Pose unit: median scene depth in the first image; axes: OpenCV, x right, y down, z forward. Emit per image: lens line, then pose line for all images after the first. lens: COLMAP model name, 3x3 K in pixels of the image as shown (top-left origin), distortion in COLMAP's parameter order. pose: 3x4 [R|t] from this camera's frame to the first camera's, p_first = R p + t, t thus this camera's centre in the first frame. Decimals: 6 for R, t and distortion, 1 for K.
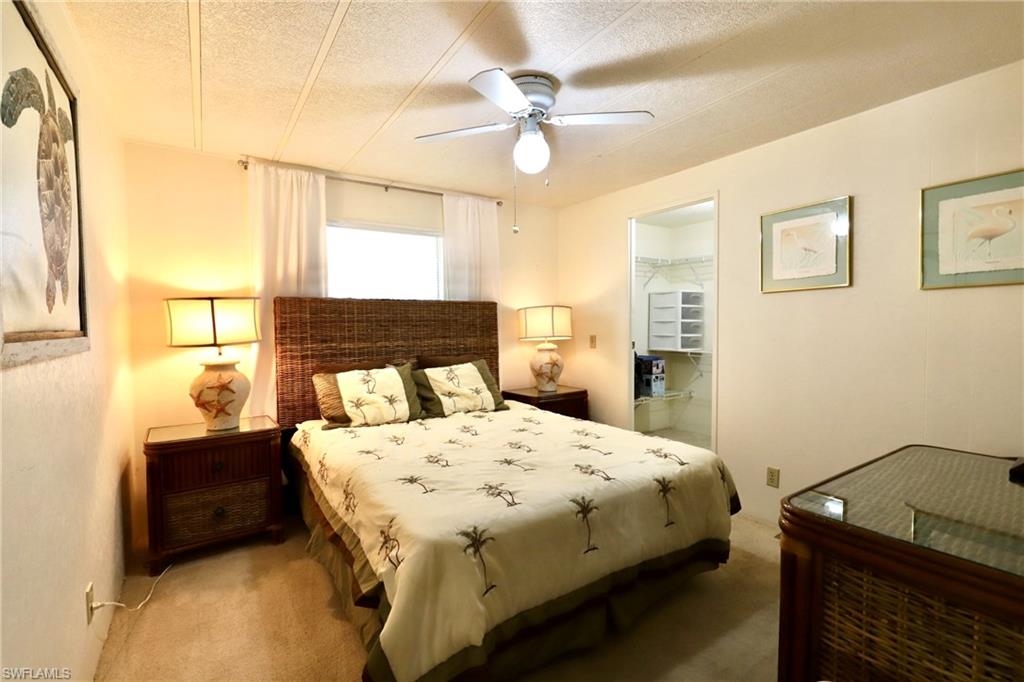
lens RADIAL K [[460.9, 0, 513.5], [0, 460.9, 341.5], [0, 0, 1]] dist [-0.000347, -0.000093]
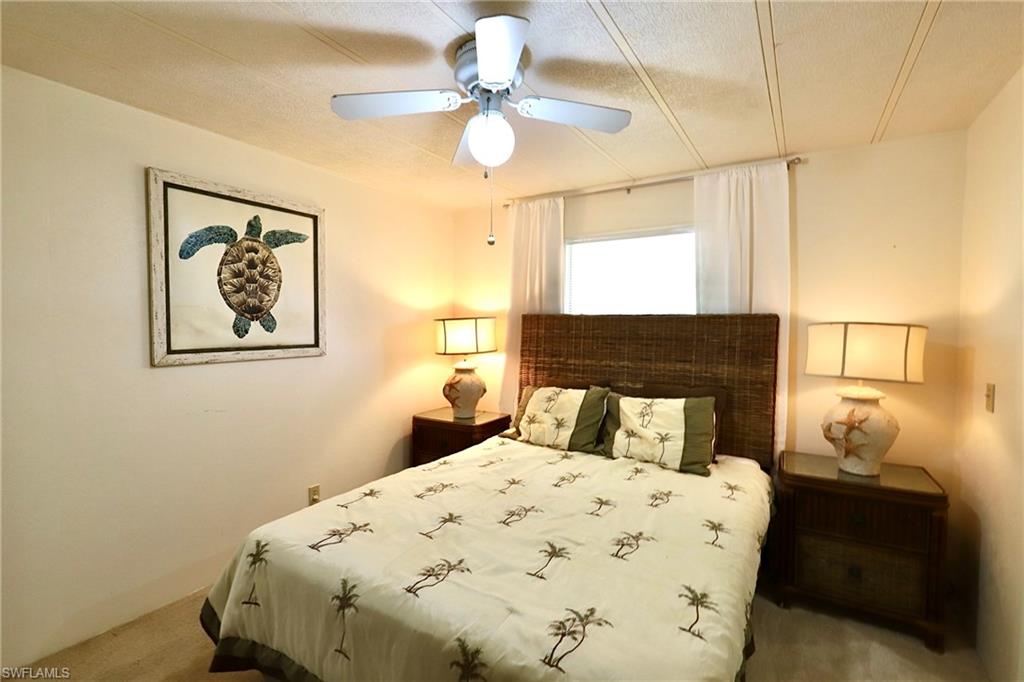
lens RADIAL K [[460.9, 0, 513.5], [0, 460.9, 341.5], [0, 0, 1]] dist [-0.000347, -0.000093]
pose [[0.409525, 0.050647, -0.910892, 0.521213], [-0.045112, 0.998361, 0.035229, -0.067288], [0.911183, 0.026665, 0.411138, 0.489736]]
